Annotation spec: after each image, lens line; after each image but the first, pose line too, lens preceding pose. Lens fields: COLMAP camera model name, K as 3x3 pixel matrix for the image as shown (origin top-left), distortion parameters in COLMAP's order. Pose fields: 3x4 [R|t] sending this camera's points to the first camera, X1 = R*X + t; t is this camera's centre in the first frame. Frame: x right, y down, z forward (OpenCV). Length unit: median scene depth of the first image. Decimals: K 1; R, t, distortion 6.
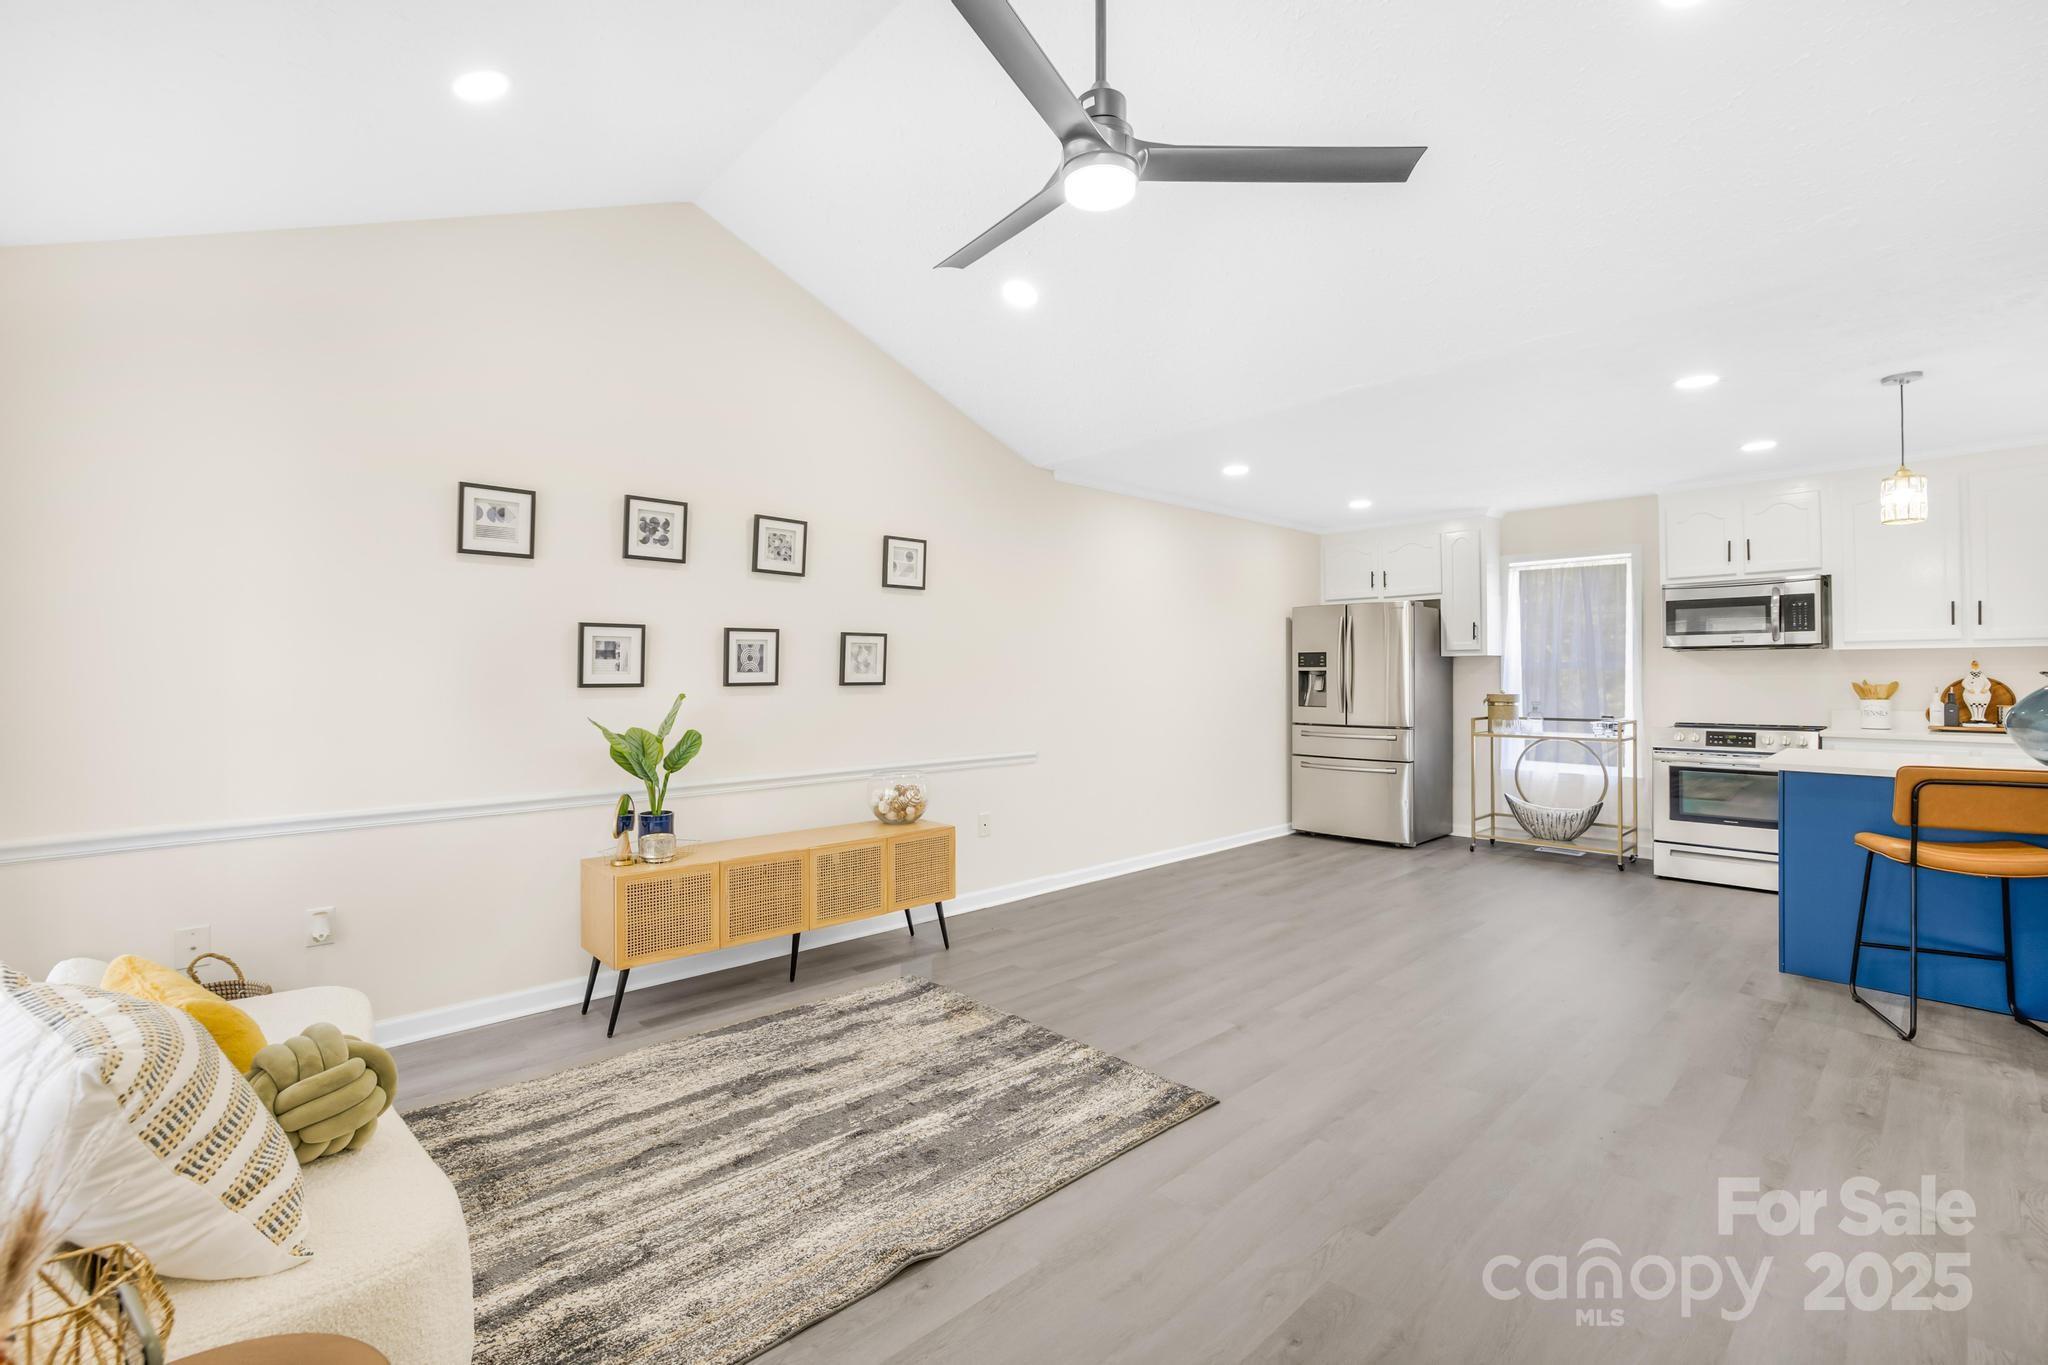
lens RADIAL K [[910.5, 0, 1002.3], [0, 910.5, 671.1], [0, 0, 1]] dist [-0.000085, 0.000117]
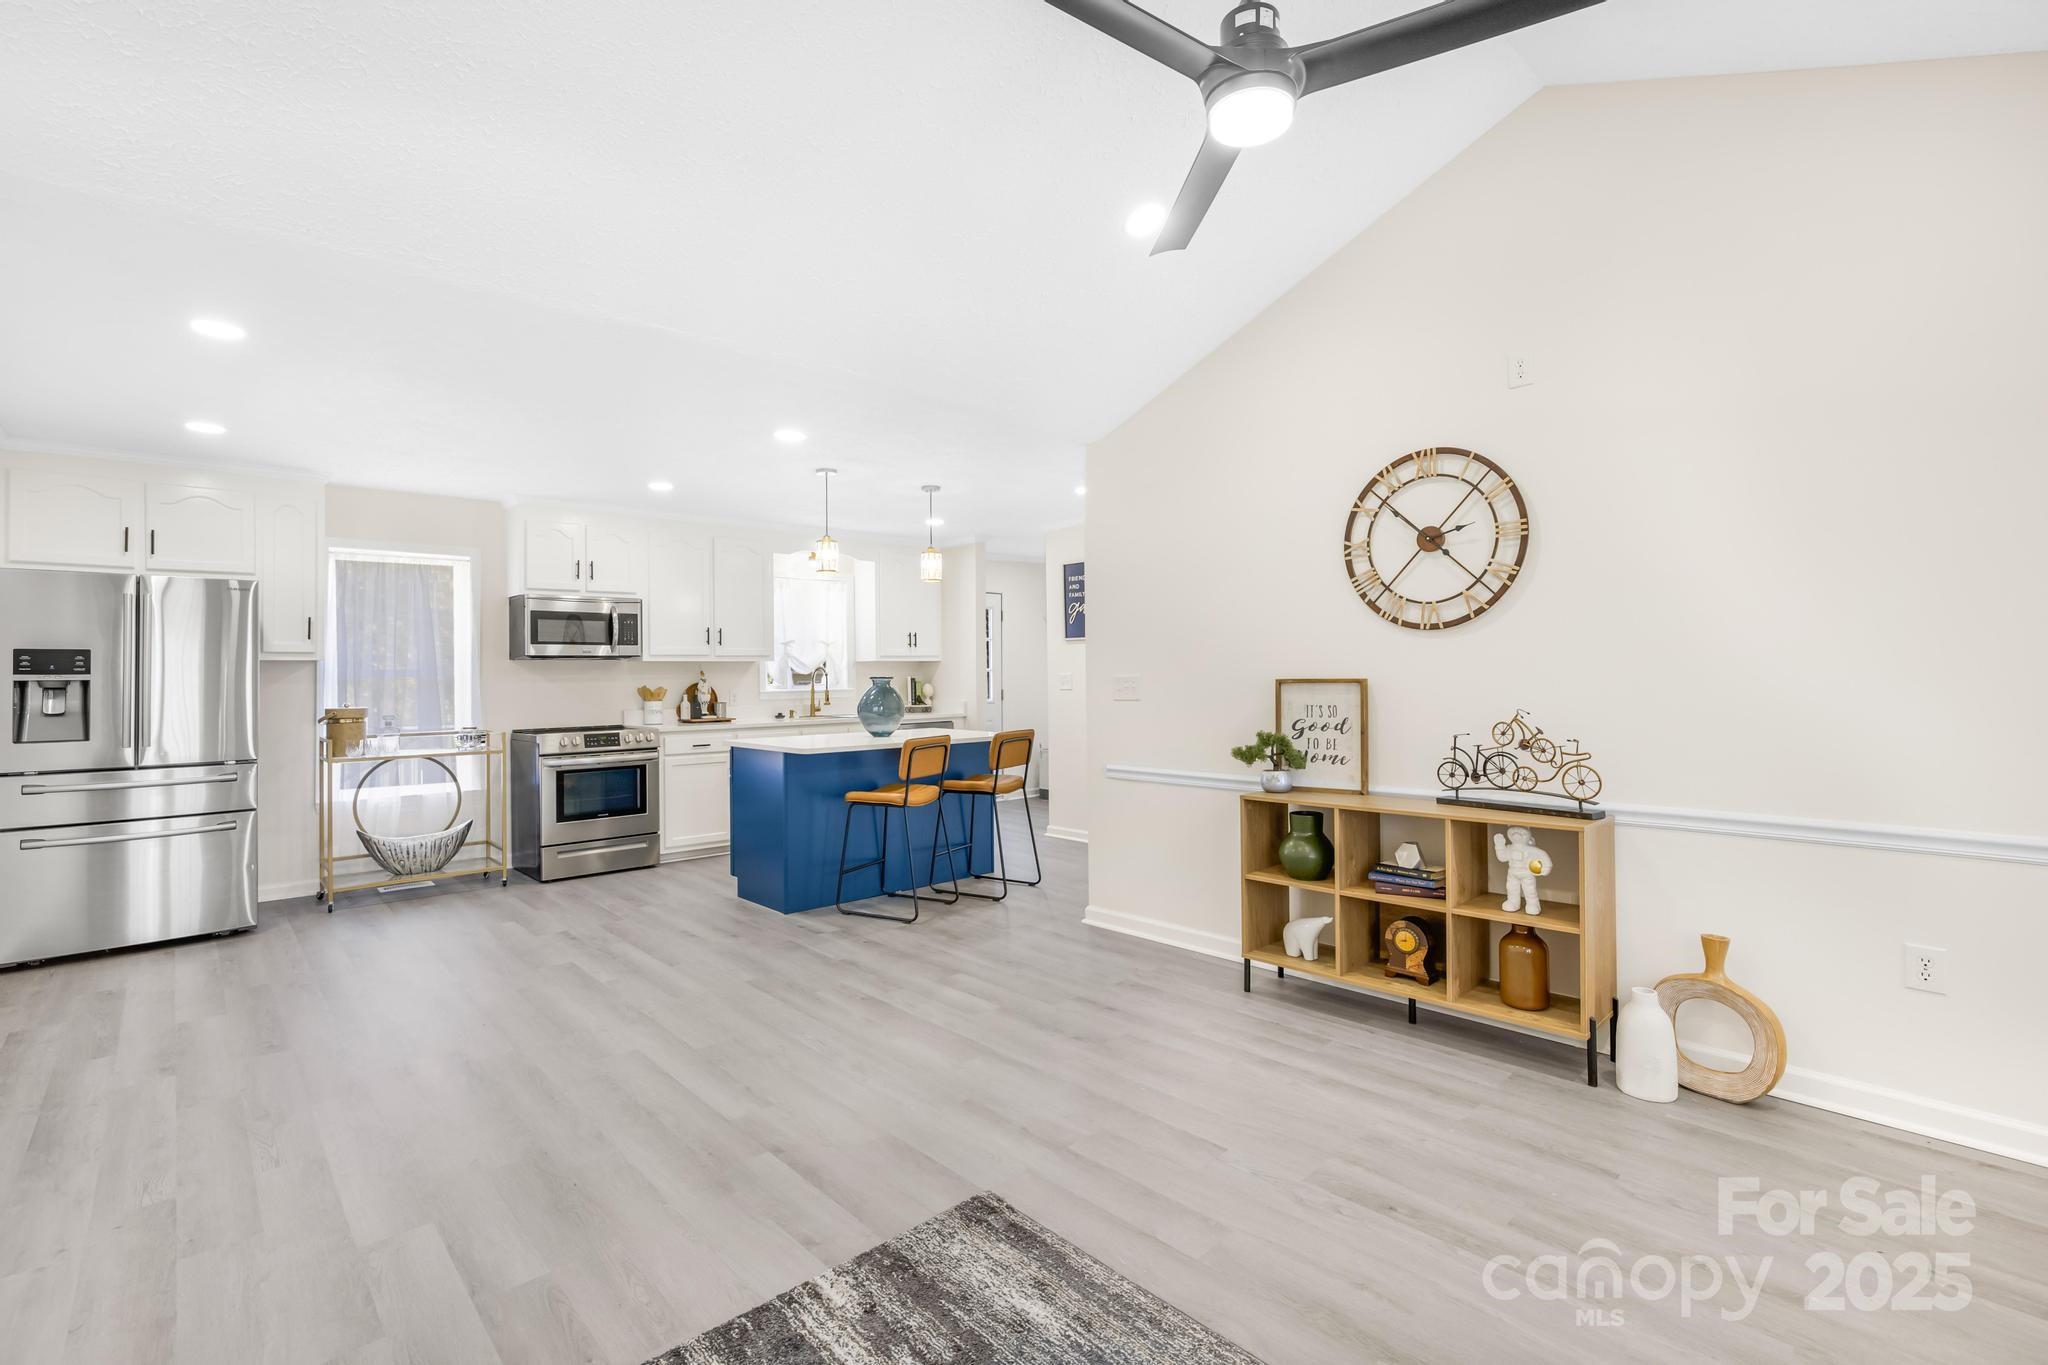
lens RADIAL K [[910.5, 0, 1002.3], [0, 910.5, 671.1], [0, 0, 1]] dist [-0.000085, 0.000117]
pose [[0.013850, 0.005197, 0.999891, -0.307513], [0.003431, 0.999980, -0.005245, -0.001913], [-0.999898, 0.003503, 0.013832, 0.495359]]
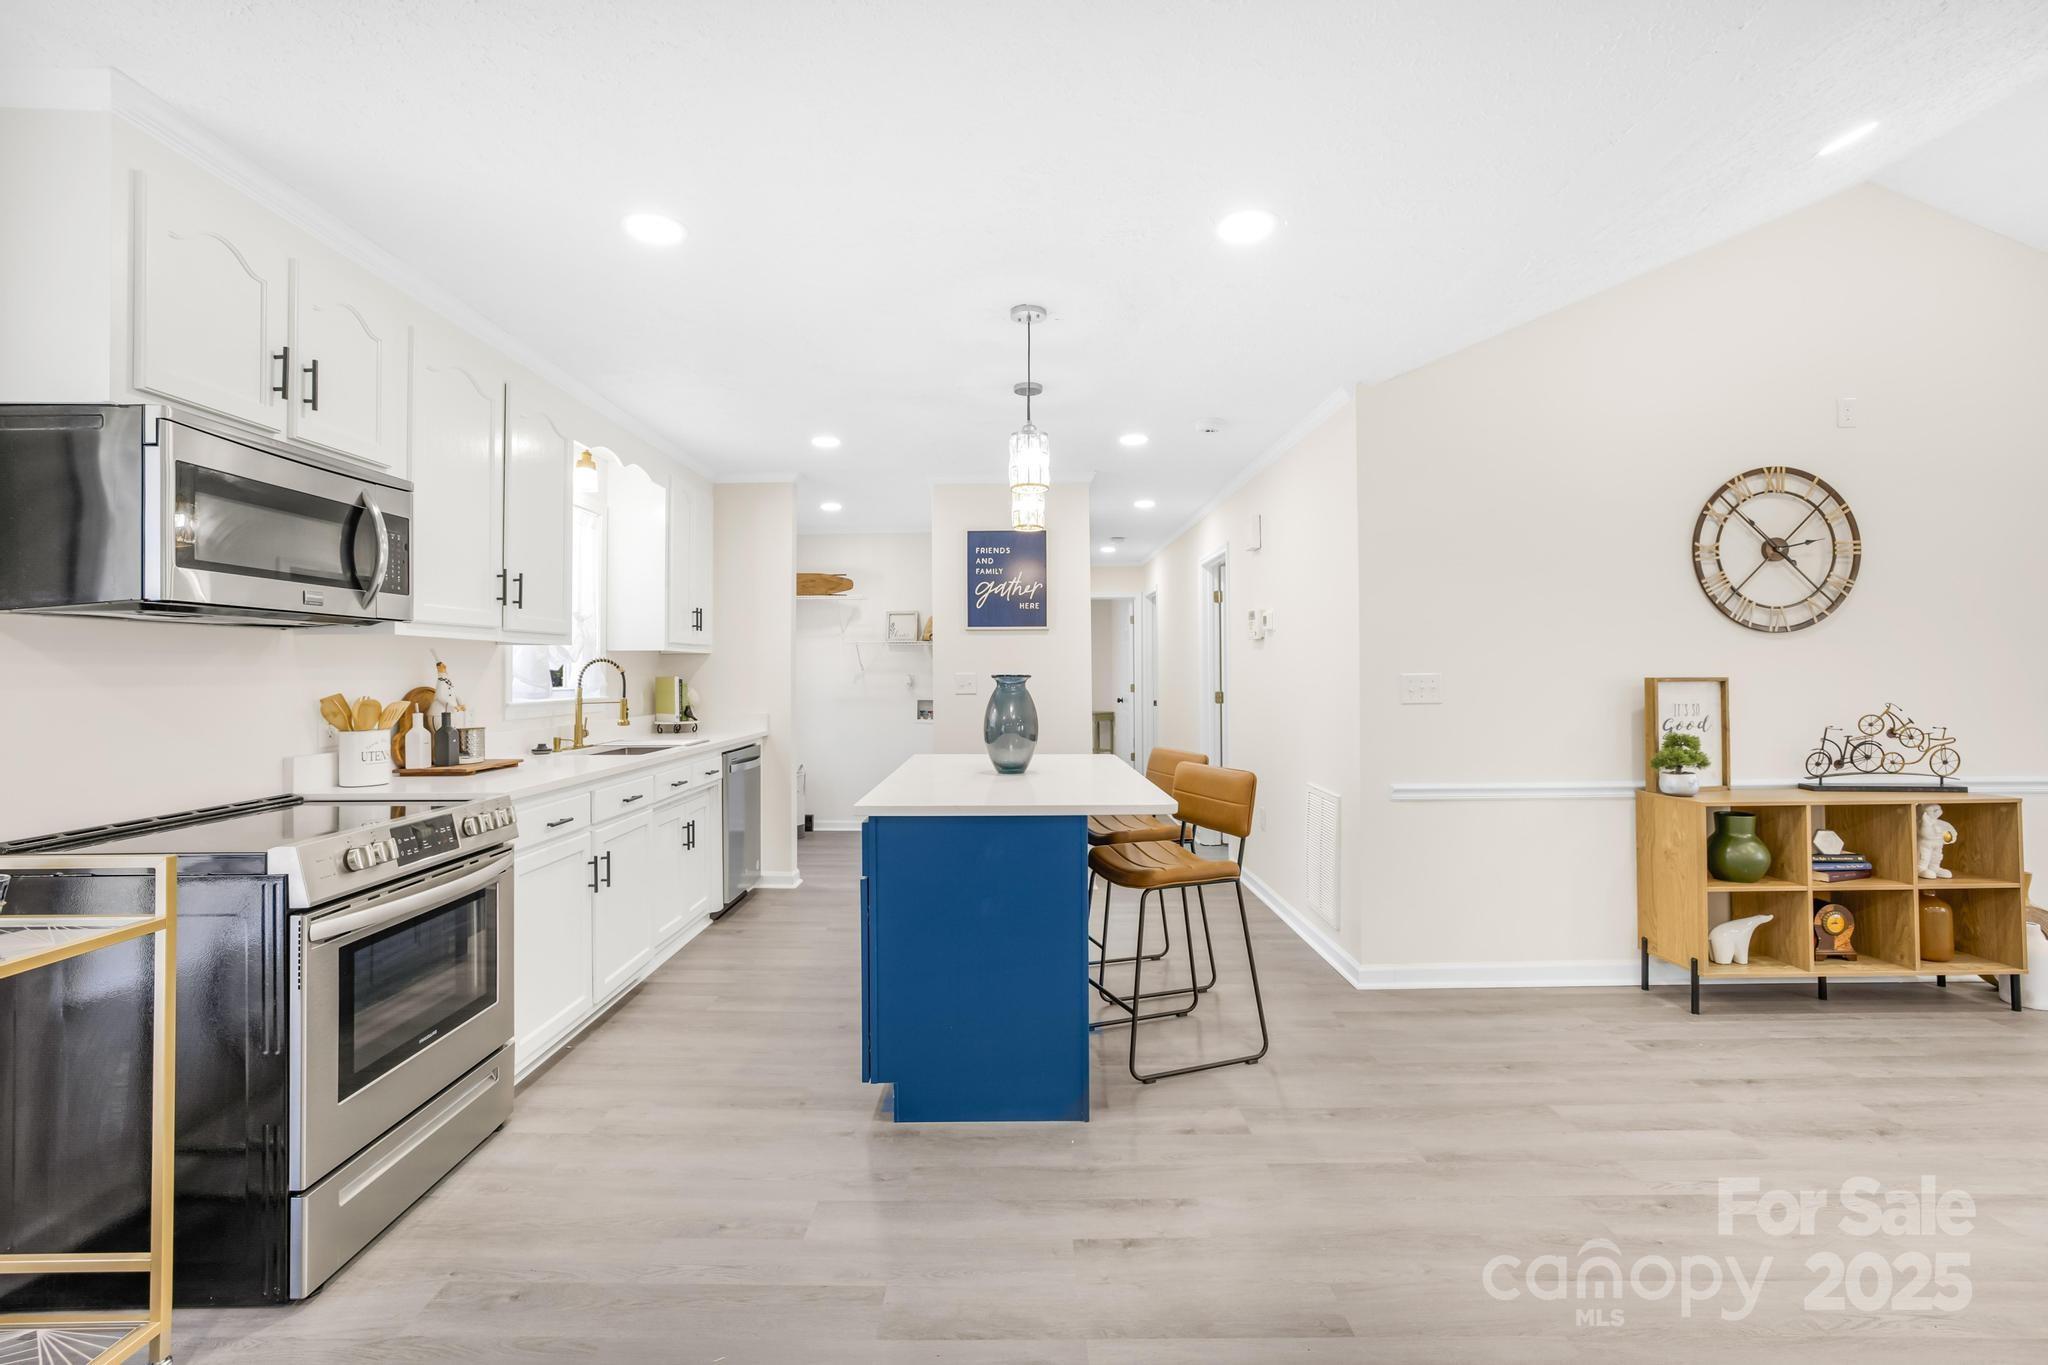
lens RADIAL K [[874.1, 0, 1022.1], [0, 874.1, 664.4], [0, 0, 1]] dist [-0.000433, 0.000215]
pose [[-0.729087, 0.011636, 0.684323, 0.322156], [0.001211, 0.999876, -0.015712, 0.001269], [-0.684420, -0.010627, -0.729010, 1.107180]]
